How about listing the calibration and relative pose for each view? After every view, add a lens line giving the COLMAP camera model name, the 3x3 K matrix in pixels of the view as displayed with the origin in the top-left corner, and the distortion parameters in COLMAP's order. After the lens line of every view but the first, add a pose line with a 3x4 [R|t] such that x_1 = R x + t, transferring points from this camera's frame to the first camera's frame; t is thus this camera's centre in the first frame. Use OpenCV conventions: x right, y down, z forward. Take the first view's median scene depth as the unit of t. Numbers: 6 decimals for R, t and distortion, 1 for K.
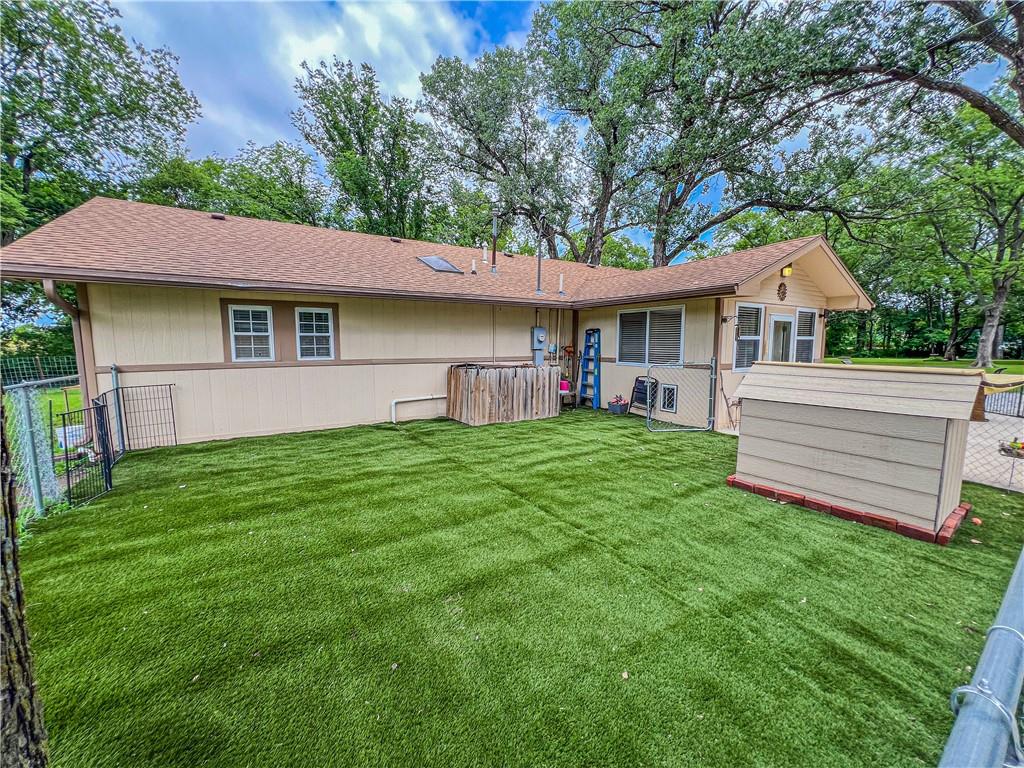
lens RADIAL K [[409.8, 0, 516.4], [0, 409.8, 383.2], [0, 0, 1]] dist [-0.008369, -0.000209]
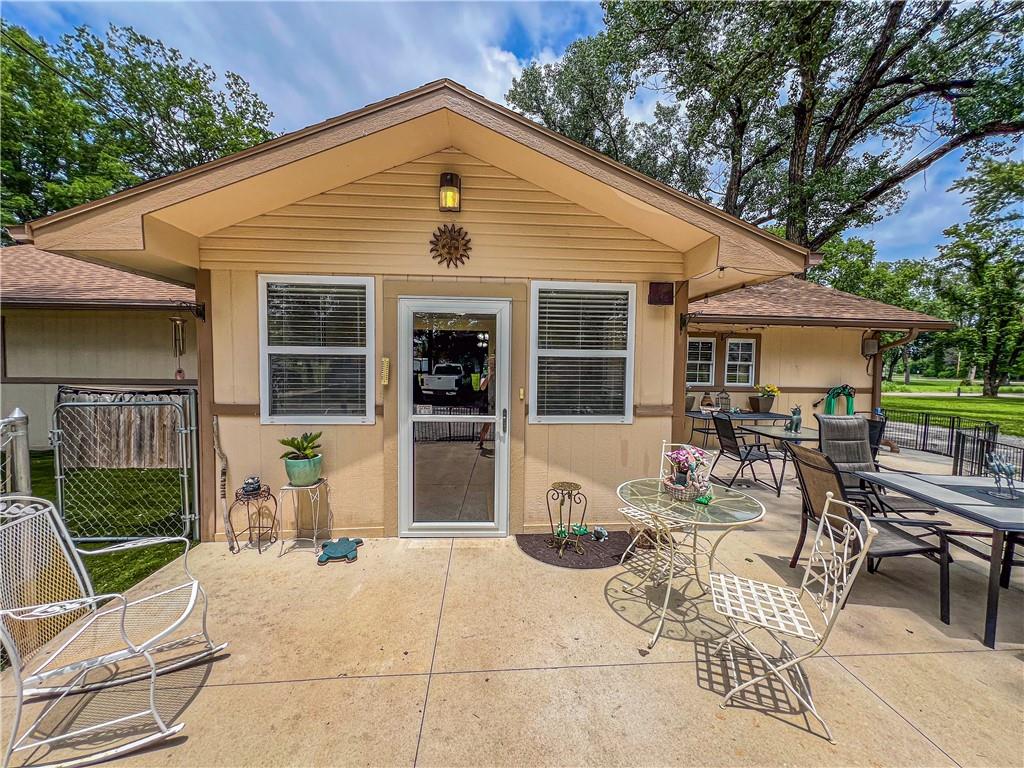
lens RADIAL K [[409.6, 0, 508.8], [0, 409.6, 383.5], [0, 0, 1]] dist [-0.003980, 0.000877]
pose [[0.879015, 0.029245, -0.475896, 0.278947], [-0.058816, 0.997145, -0.047361, -0.018397], [0.473152, 0.069621, 0.878226, 0.203167]]
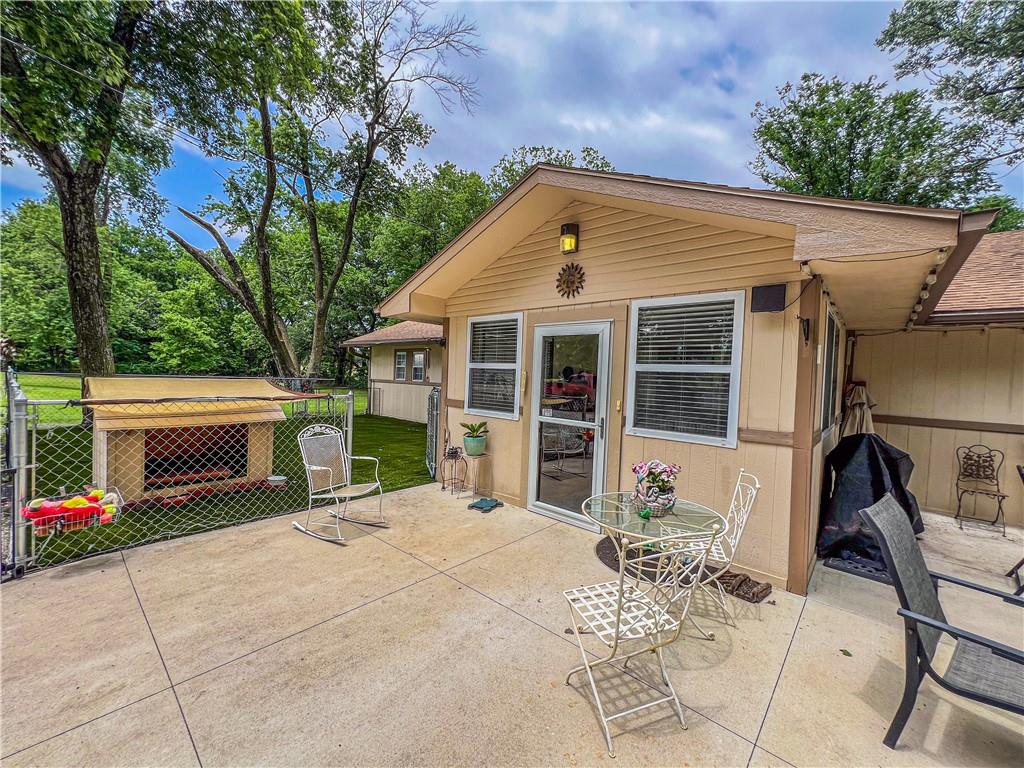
lens RADIAL K [[409.8, 0, 513.1], [0, 409.8, 384.0], [0, 0, 1]] dist [-0.008369, -0.000209]
pose [[0.269747, 0.028105, -0.962521, 0.490238], [-0.135623, 0.990719, -0.009080, -0.031700], [0.953332, 0.132989, 0.271055, 0.336032]]
